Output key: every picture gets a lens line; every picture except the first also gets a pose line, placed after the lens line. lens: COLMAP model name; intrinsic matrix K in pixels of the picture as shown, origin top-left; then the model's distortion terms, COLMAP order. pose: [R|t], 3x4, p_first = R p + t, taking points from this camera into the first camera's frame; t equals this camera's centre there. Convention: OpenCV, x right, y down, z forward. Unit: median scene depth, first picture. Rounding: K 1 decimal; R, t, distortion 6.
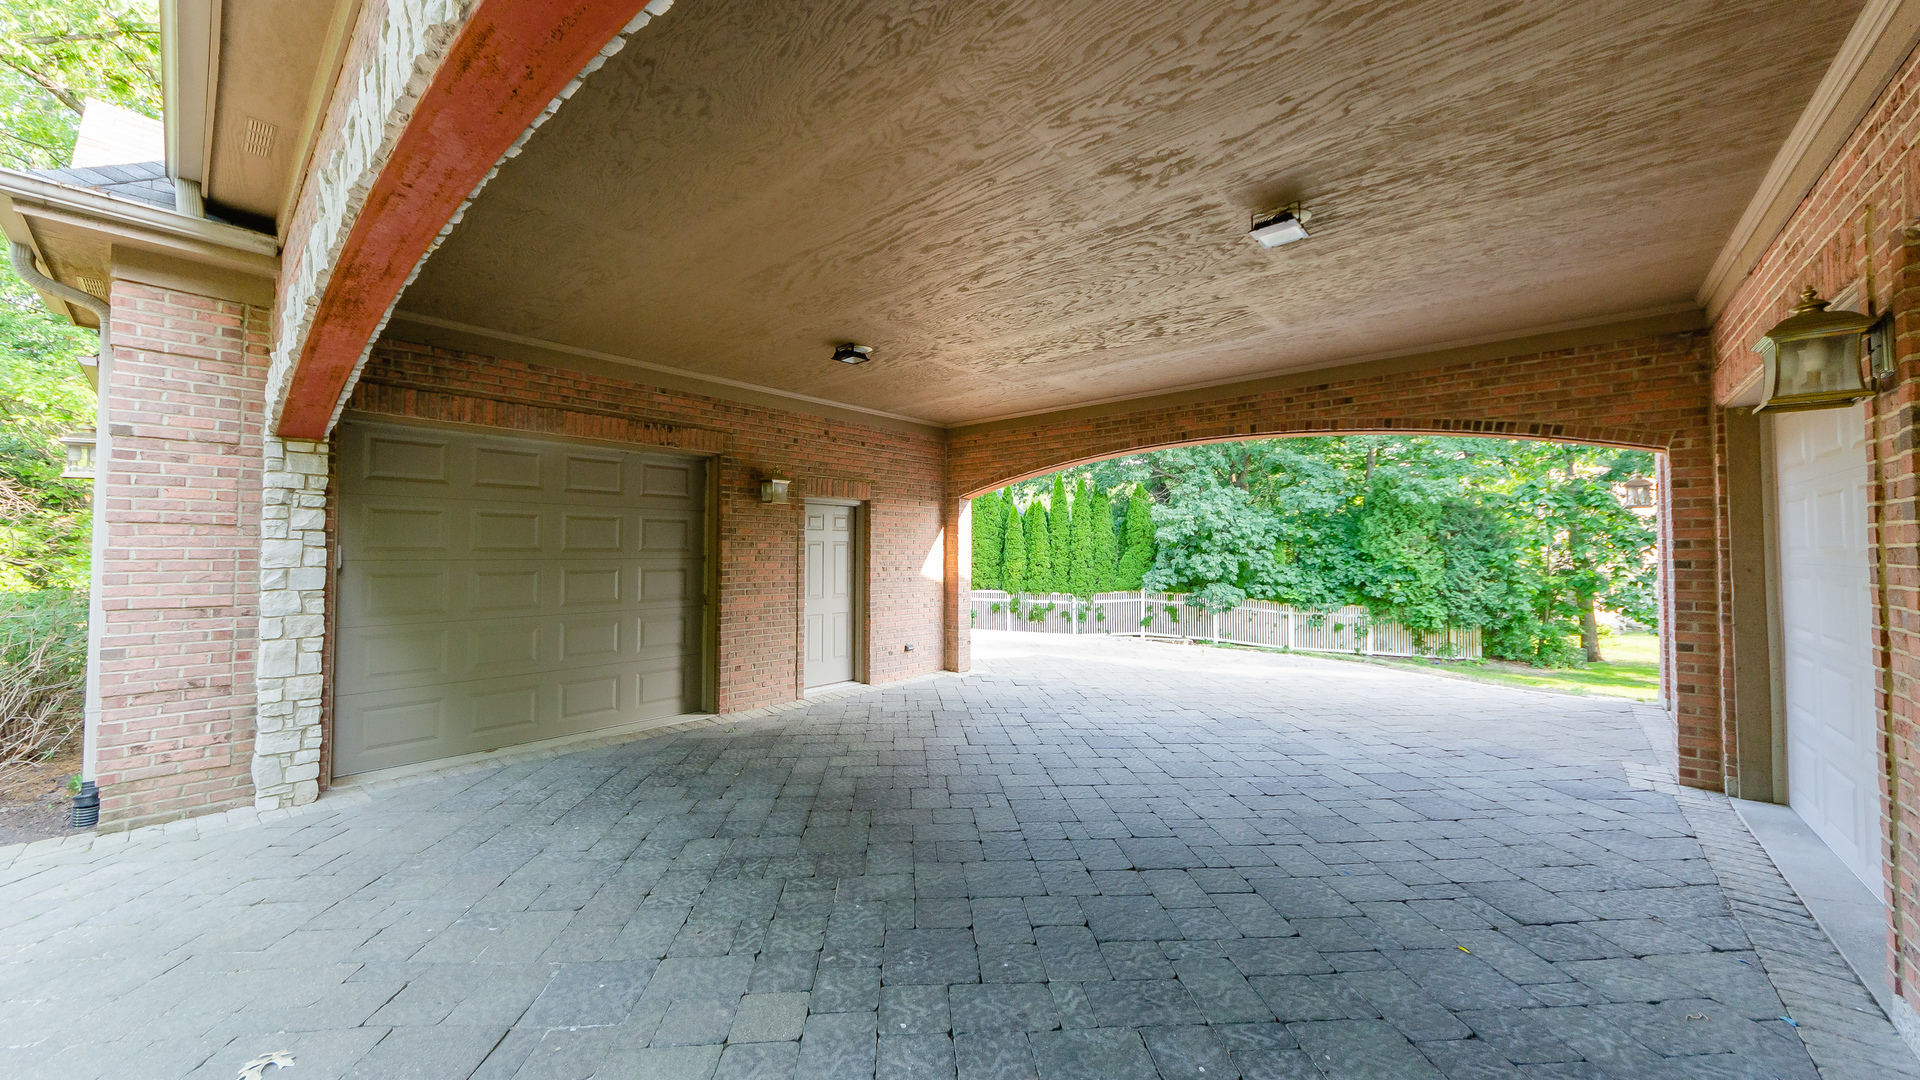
lens RADIAL K [[682.3, 0, 945.5], [0, 682.3, 530.9], [0, 0, 1]] dist [0.002188, -0.000242]
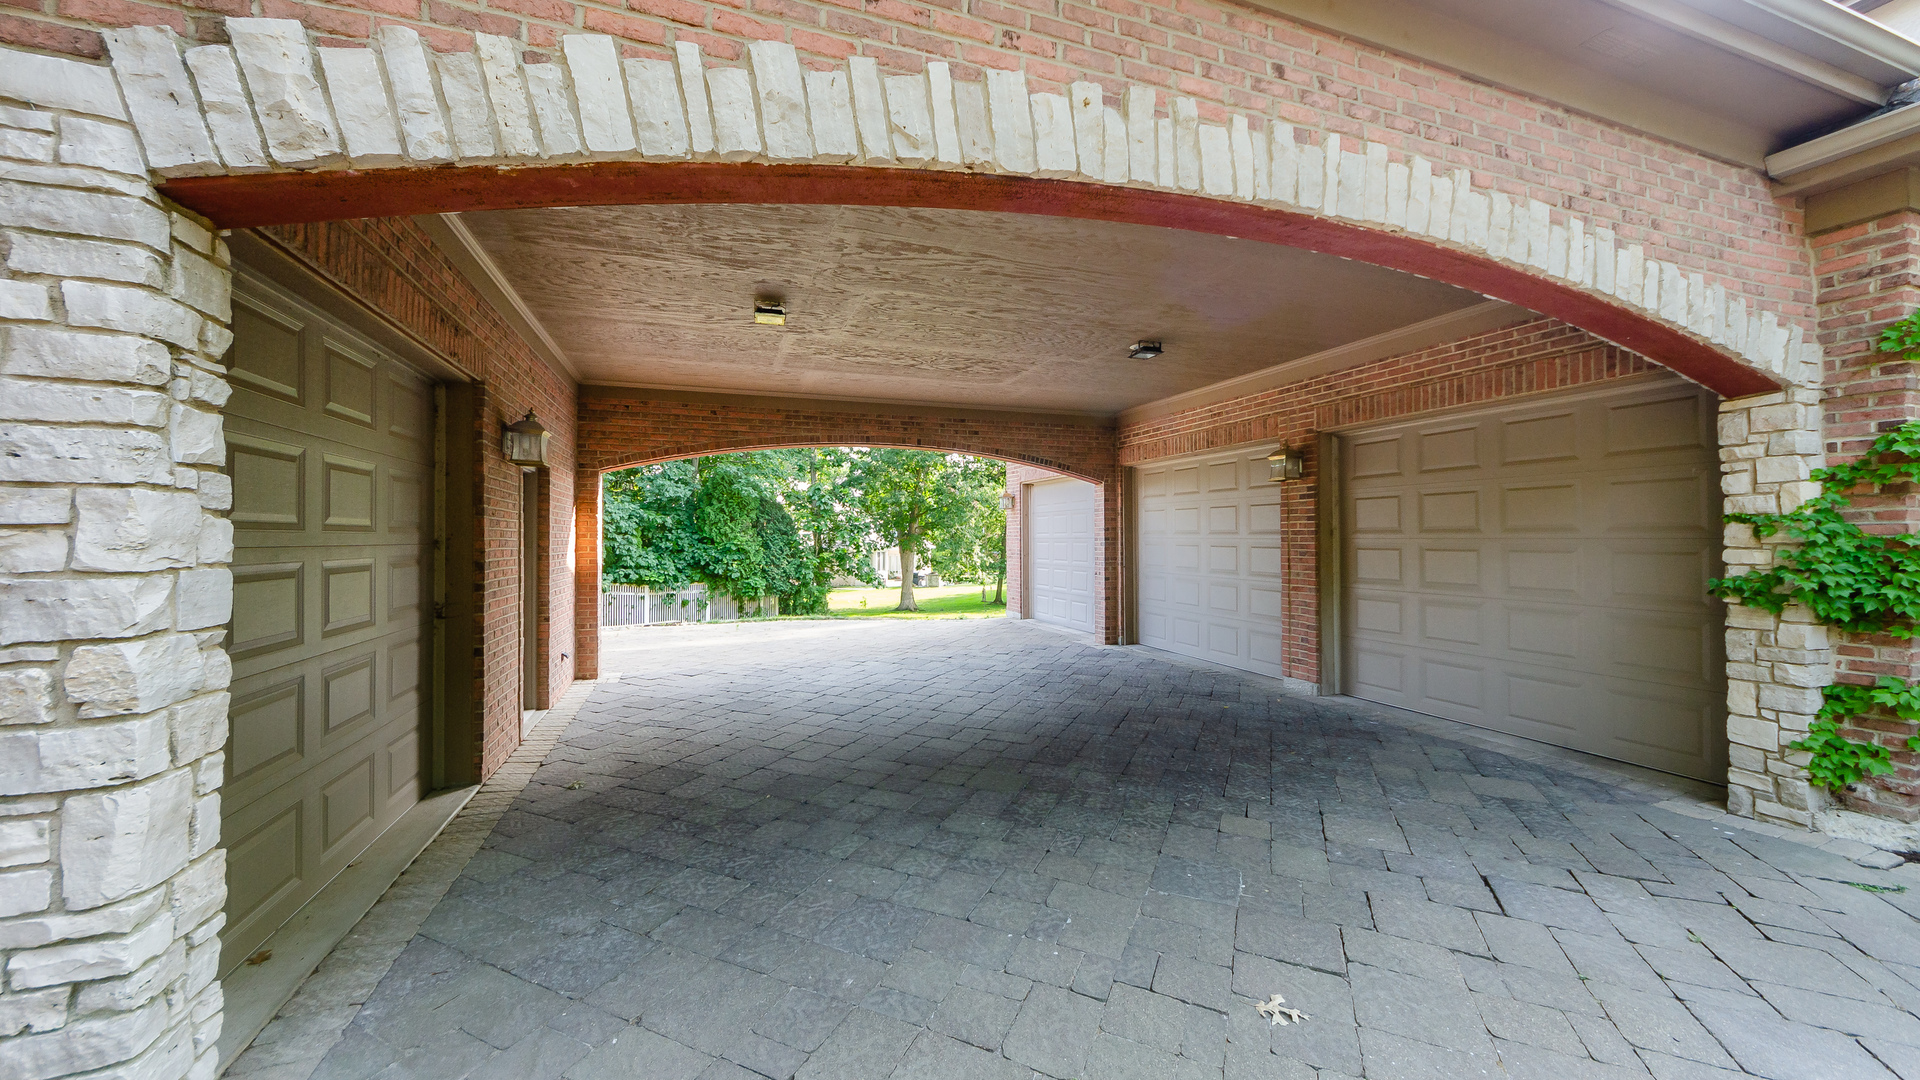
lens RADIAL K [[682.3, 0, 938.2], [0, 682.3, 528.3], [0, 0, 1]] dist [0.002188, -0.000242]
pose [[0.484776, 0.007655, 0.874605, -0.930746], [-0.022367, 0.999743, 0.003647, 0.019155], [-0.874352, -0.021330, 0.484823, 0.413250]]
